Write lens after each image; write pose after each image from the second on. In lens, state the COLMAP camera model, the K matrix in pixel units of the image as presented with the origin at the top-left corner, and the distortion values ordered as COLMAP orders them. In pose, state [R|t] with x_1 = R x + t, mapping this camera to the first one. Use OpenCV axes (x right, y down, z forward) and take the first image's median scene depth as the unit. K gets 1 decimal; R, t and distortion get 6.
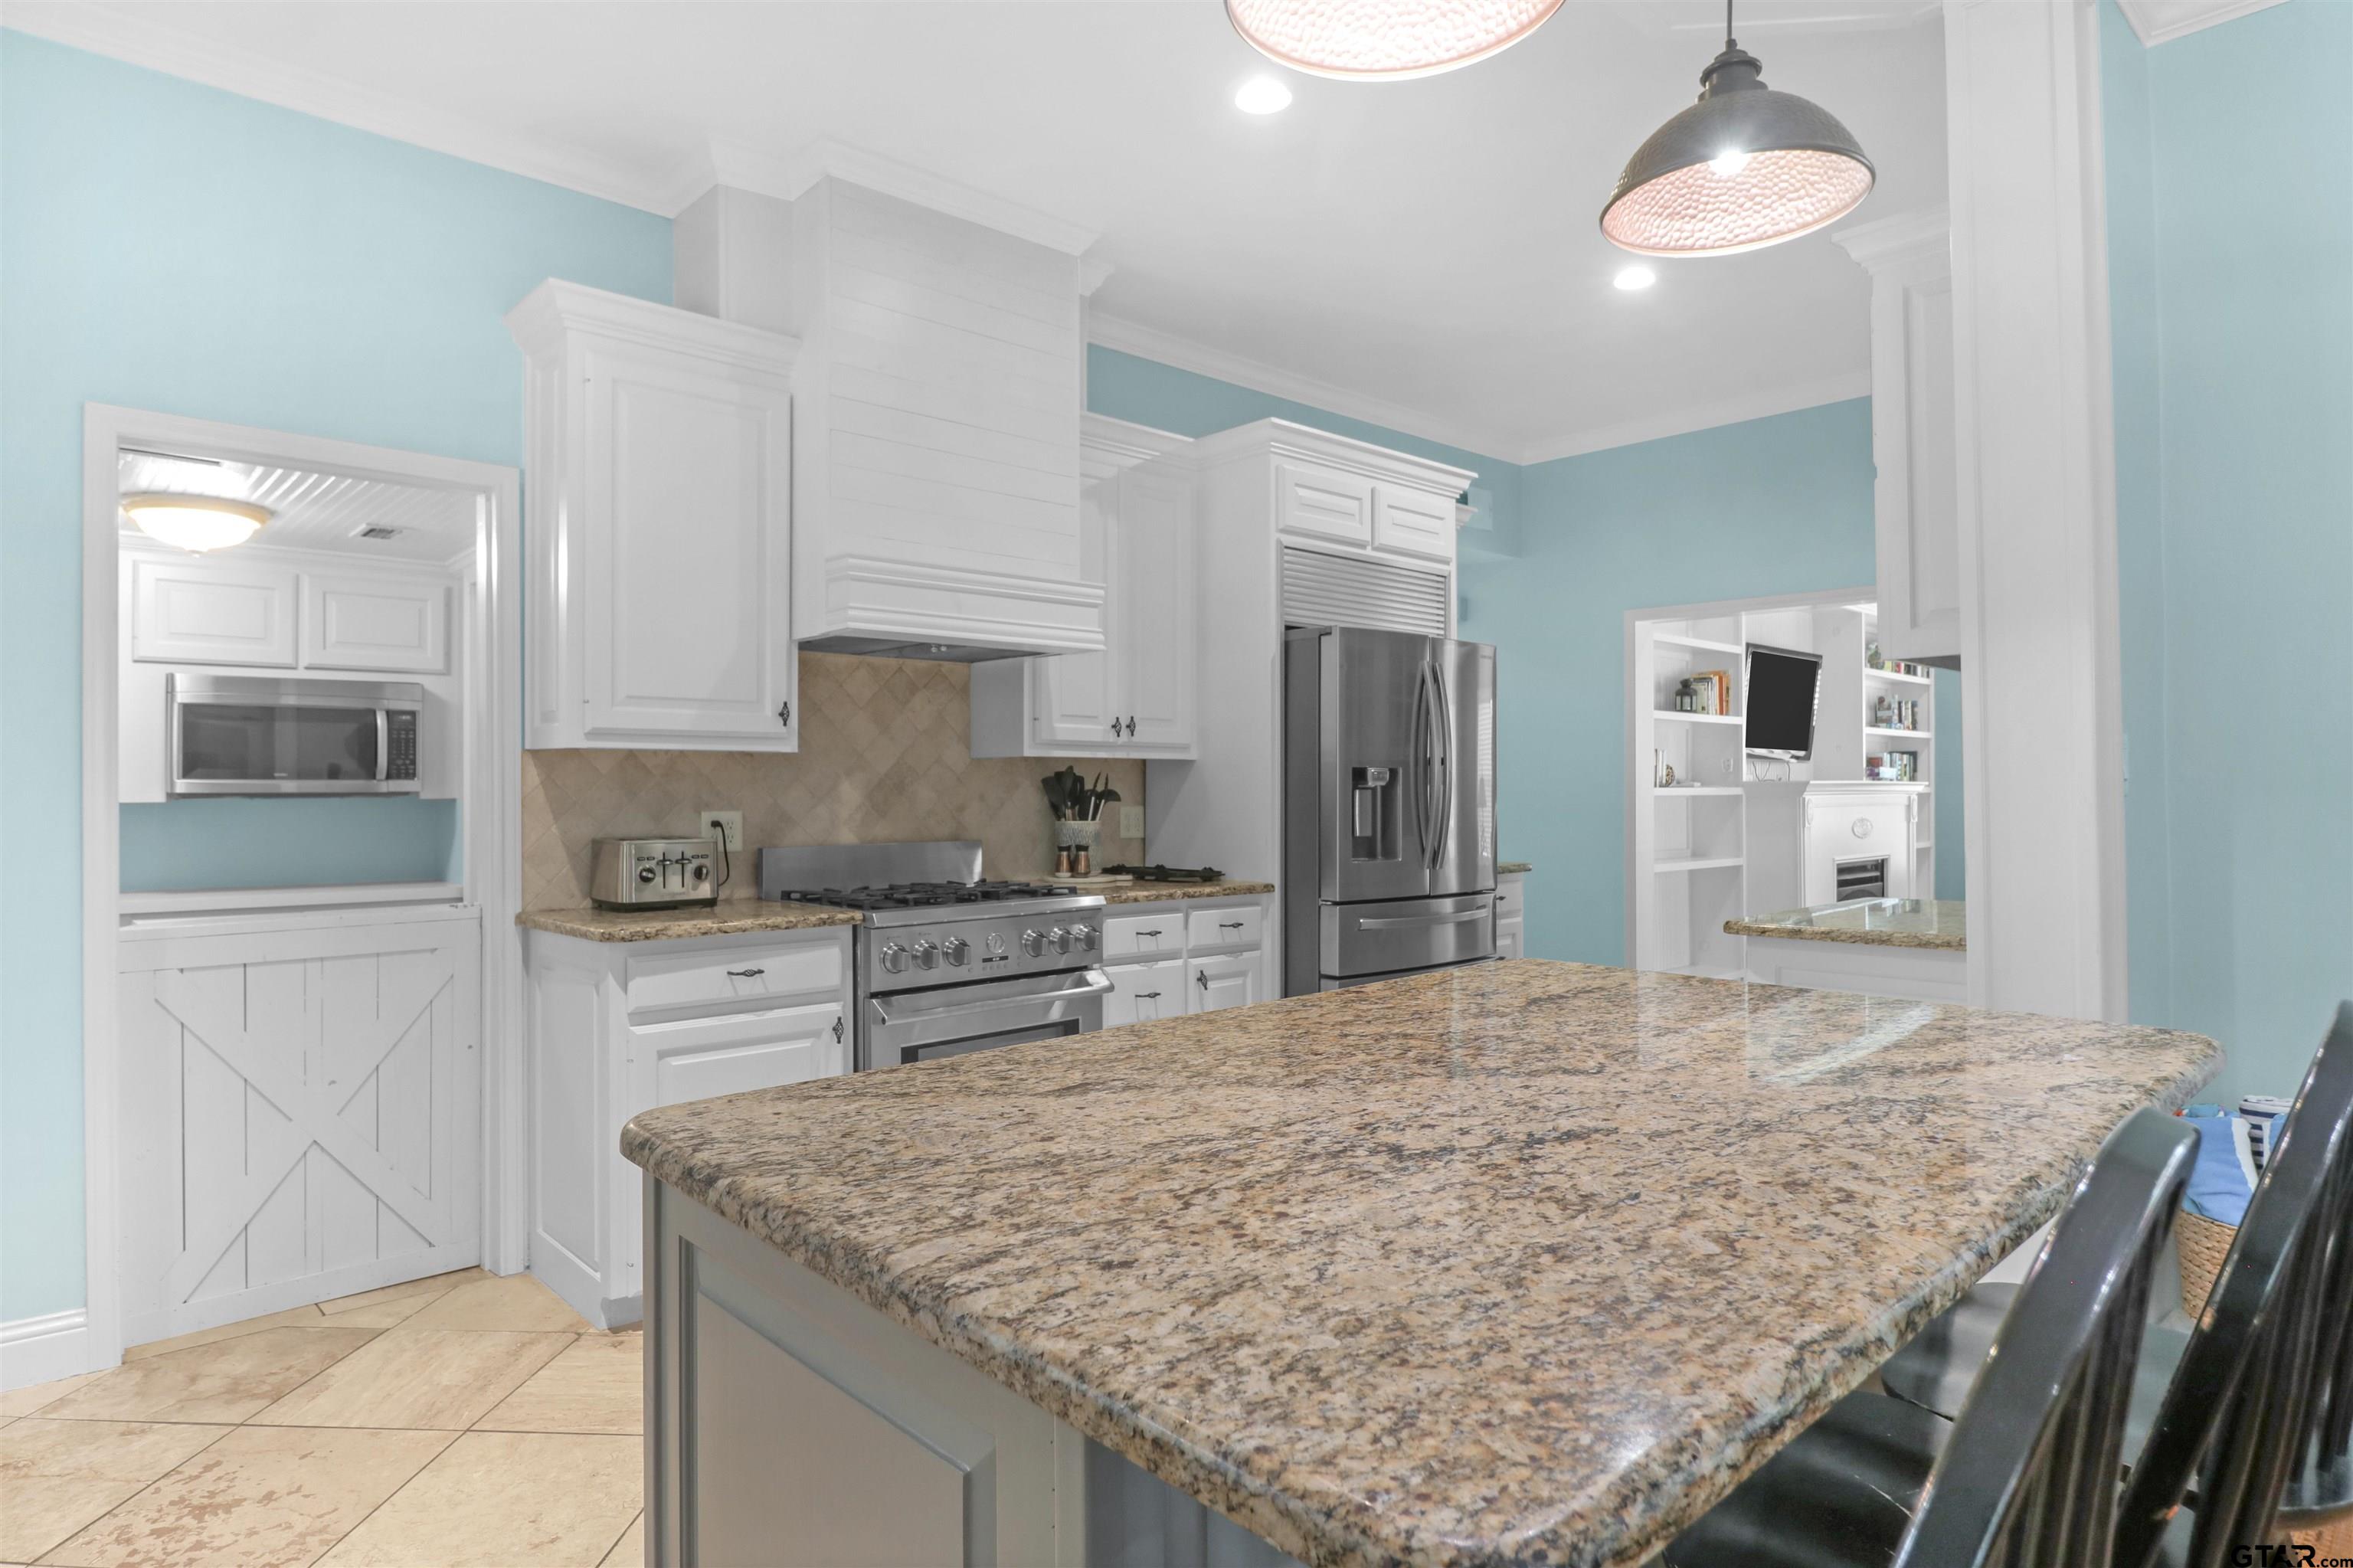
lens RADIAL K [[1305.3, 0, 1148.7], [0, 1305.3, 776.6], [0, 0, 1]] dist [0.003537, -0.012026]
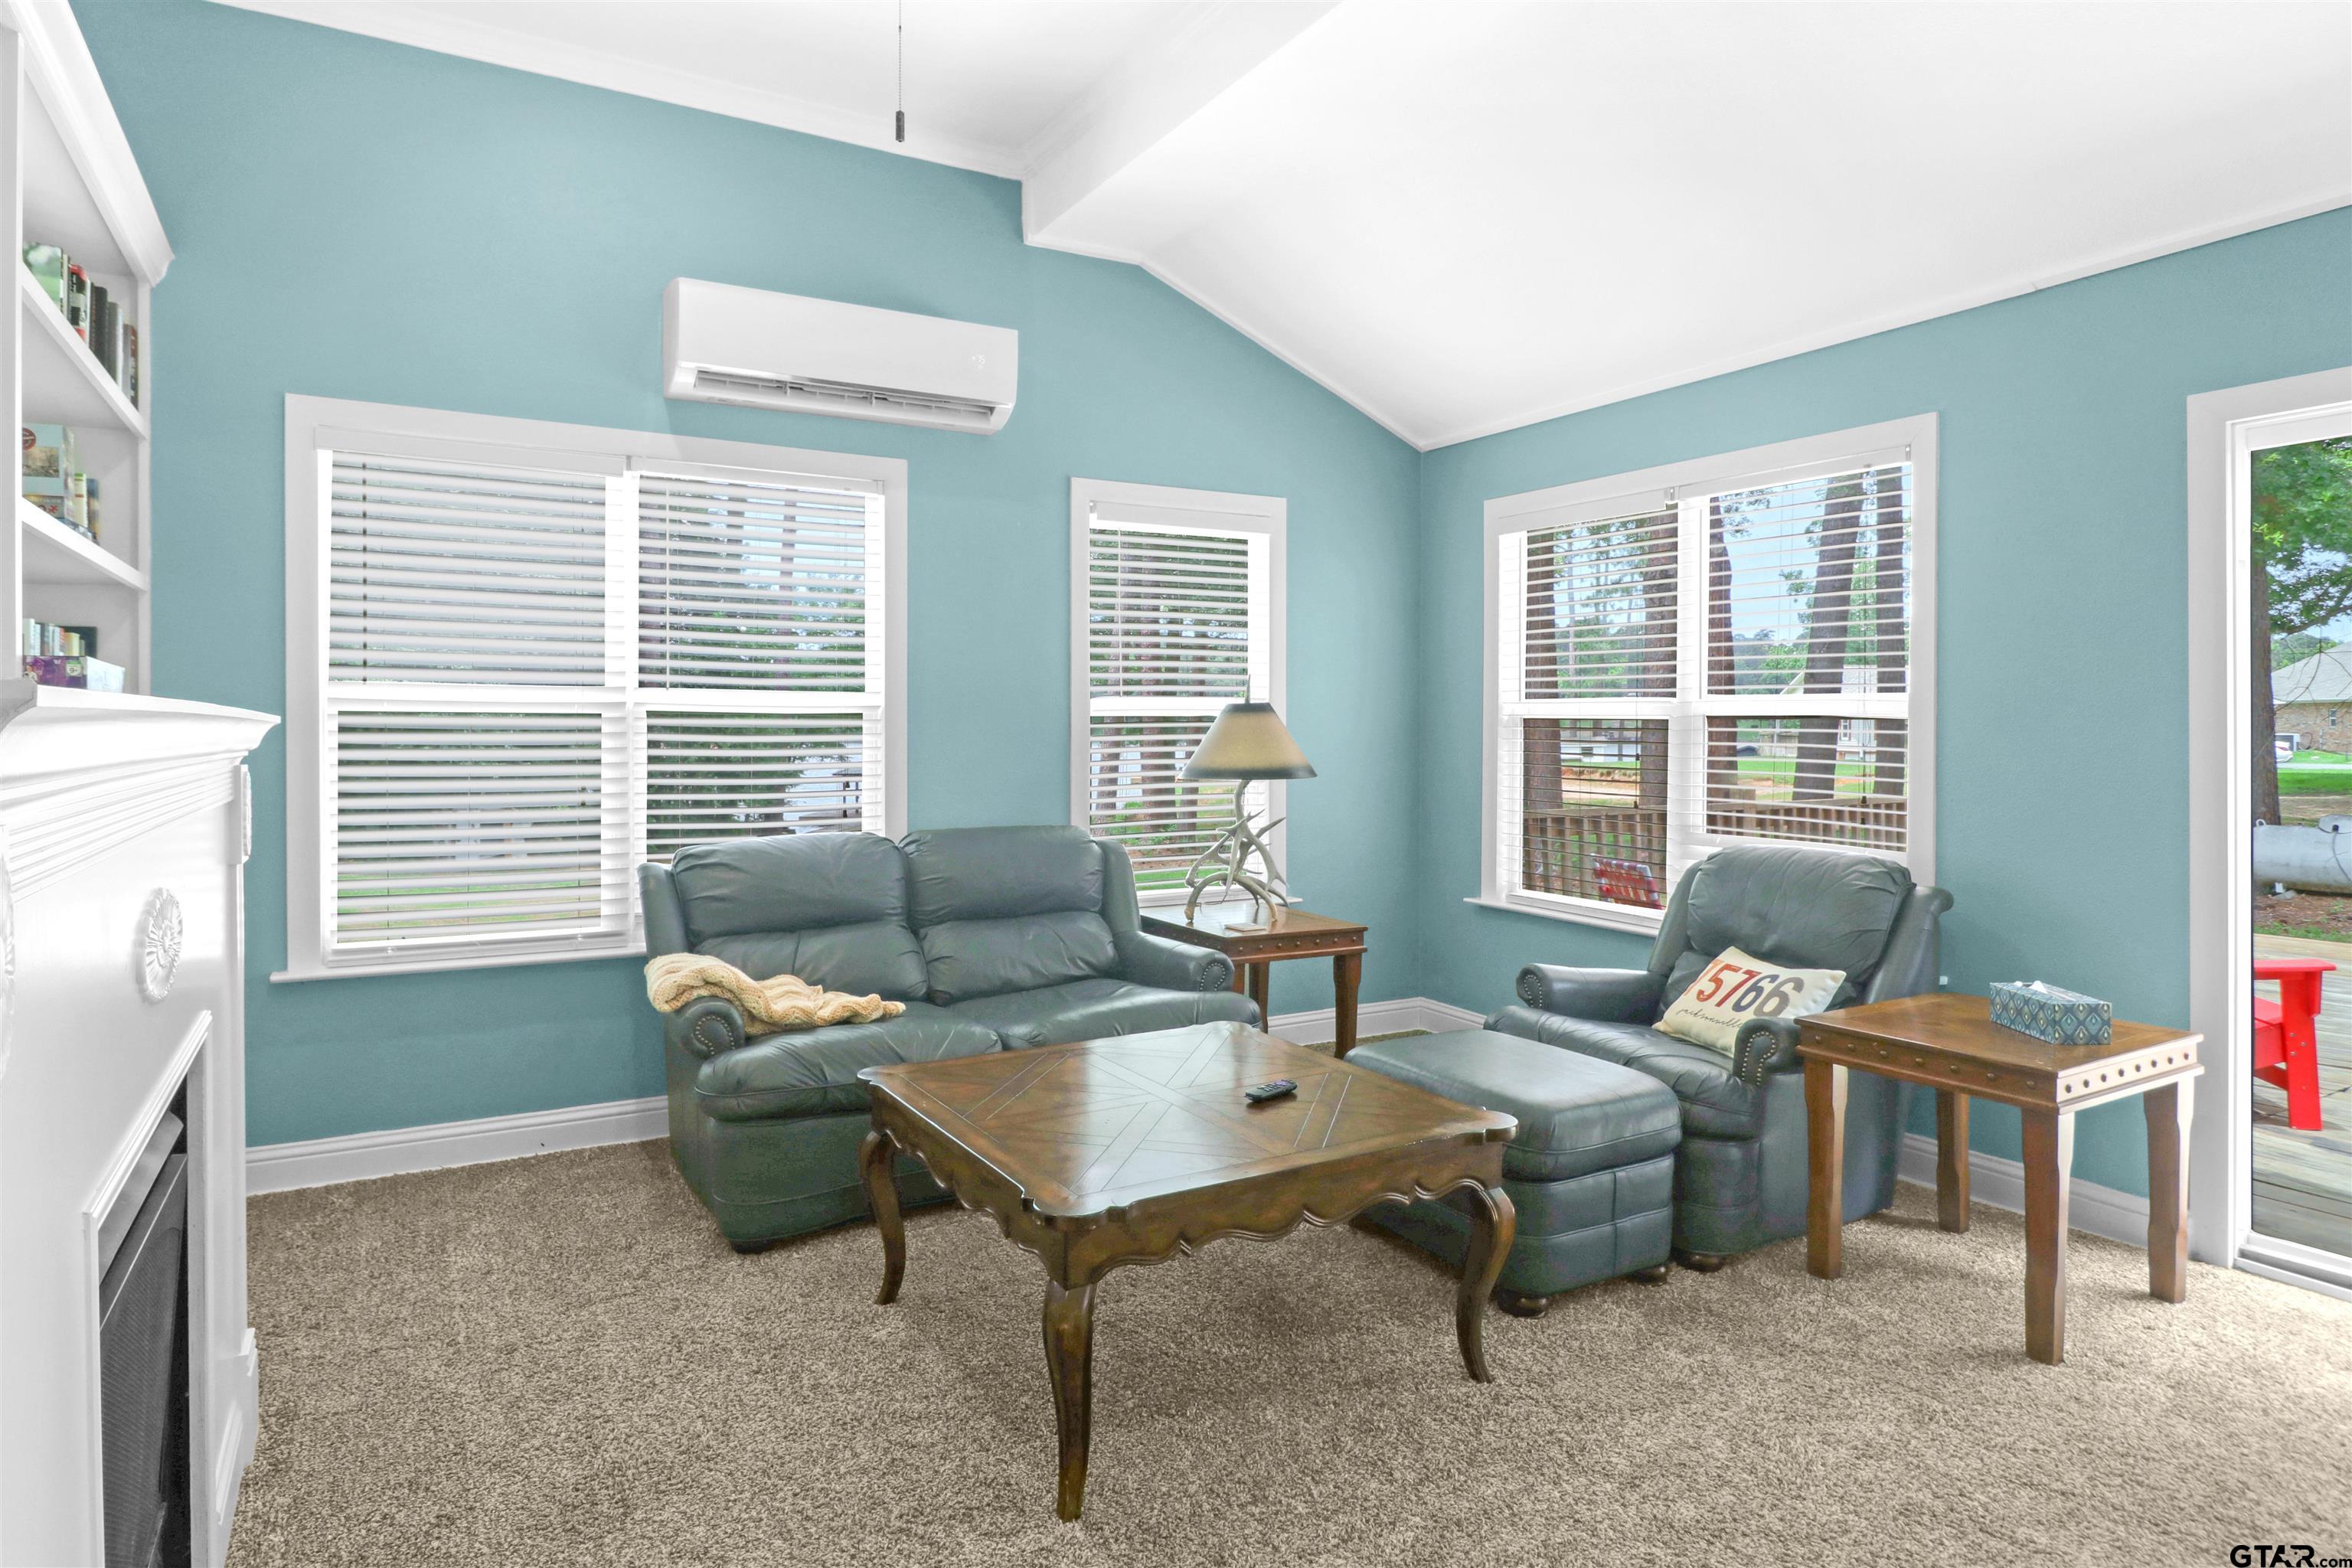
lens RADIAL K [[1304.7, 0, 1146.6], [0, 1304.7, 730.4], [0, 0, 1]] dist [0.003537, -0.012026]
pose [[0.219091, -0.004850, 0.975692, 0.715697], [-0.005466, 0.999966, 0.006198, 0.009636], [-0.975689, -0.006691, 0.219057, 1.489985]]
